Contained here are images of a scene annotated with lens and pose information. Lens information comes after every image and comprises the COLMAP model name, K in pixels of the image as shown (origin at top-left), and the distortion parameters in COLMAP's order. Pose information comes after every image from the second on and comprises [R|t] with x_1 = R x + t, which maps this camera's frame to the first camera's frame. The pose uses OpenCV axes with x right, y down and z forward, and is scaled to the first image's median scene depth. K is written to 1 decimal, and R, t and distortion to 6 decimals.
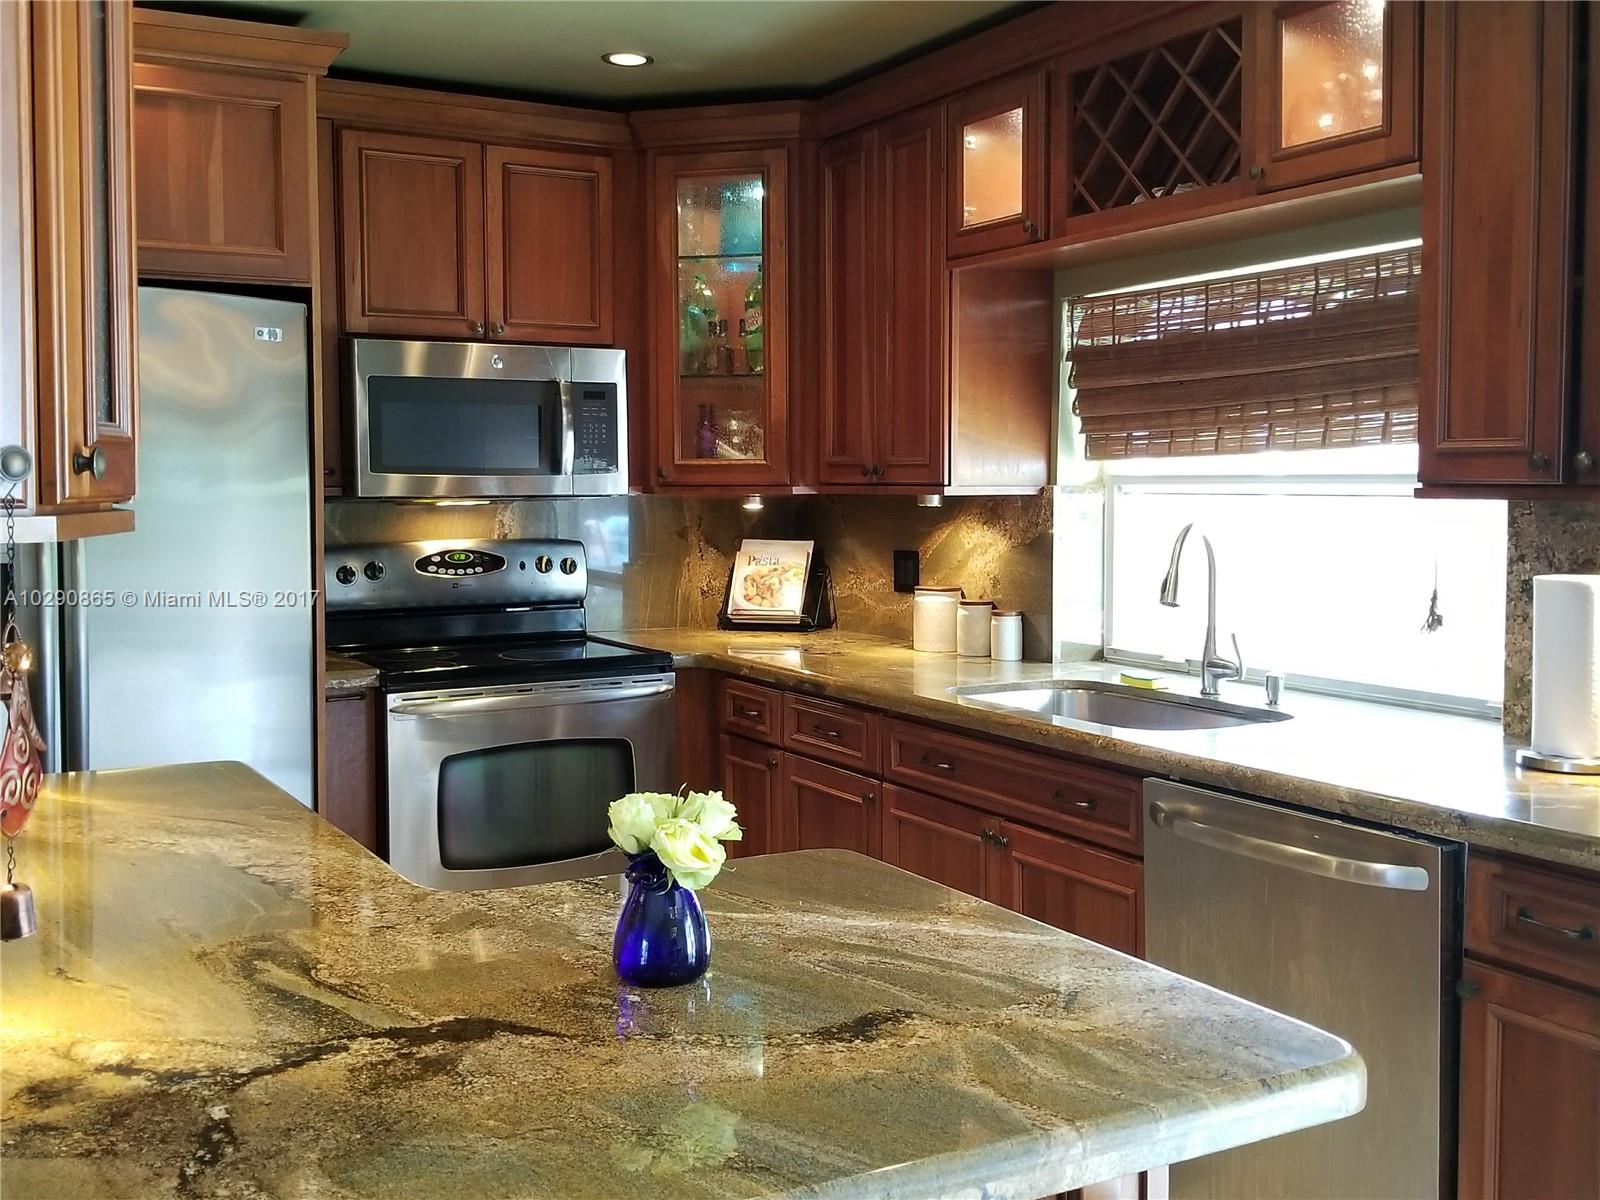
lens RADIAL K [[1663.6, 0, 797.2], [0, 1663.6, 594.4], [0, 0, 1]] dist [0.067436, 0.000000]
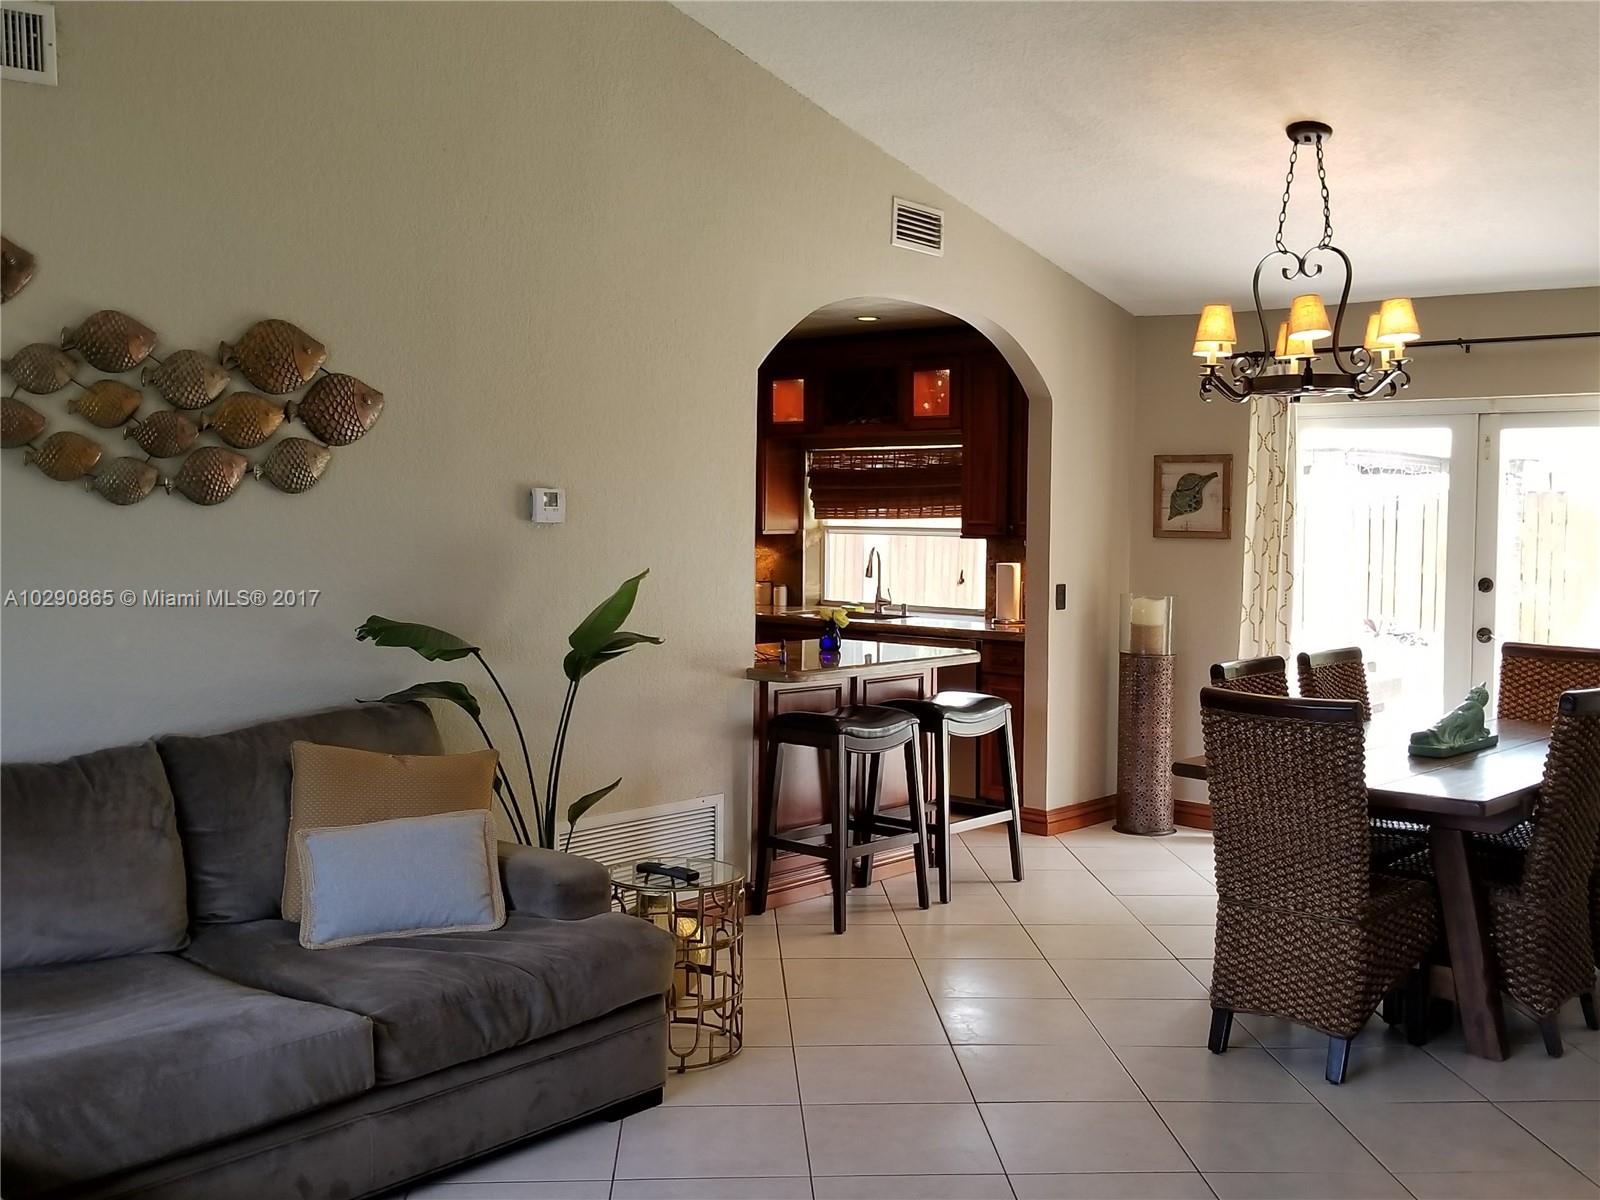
lens RADIAL K [[1663.6, 0, 802.0], [0, 1663.6, 602.3], [0, 0, 1]] dist [0.067436, 0.000000]
pose [[0.944535, -0.004108, 0.328386, -0.626647], [0.008309, 0.999901, -0.011391, 0.064008], [-0.328306, 0.013488, 0.944475, -1.227022]]
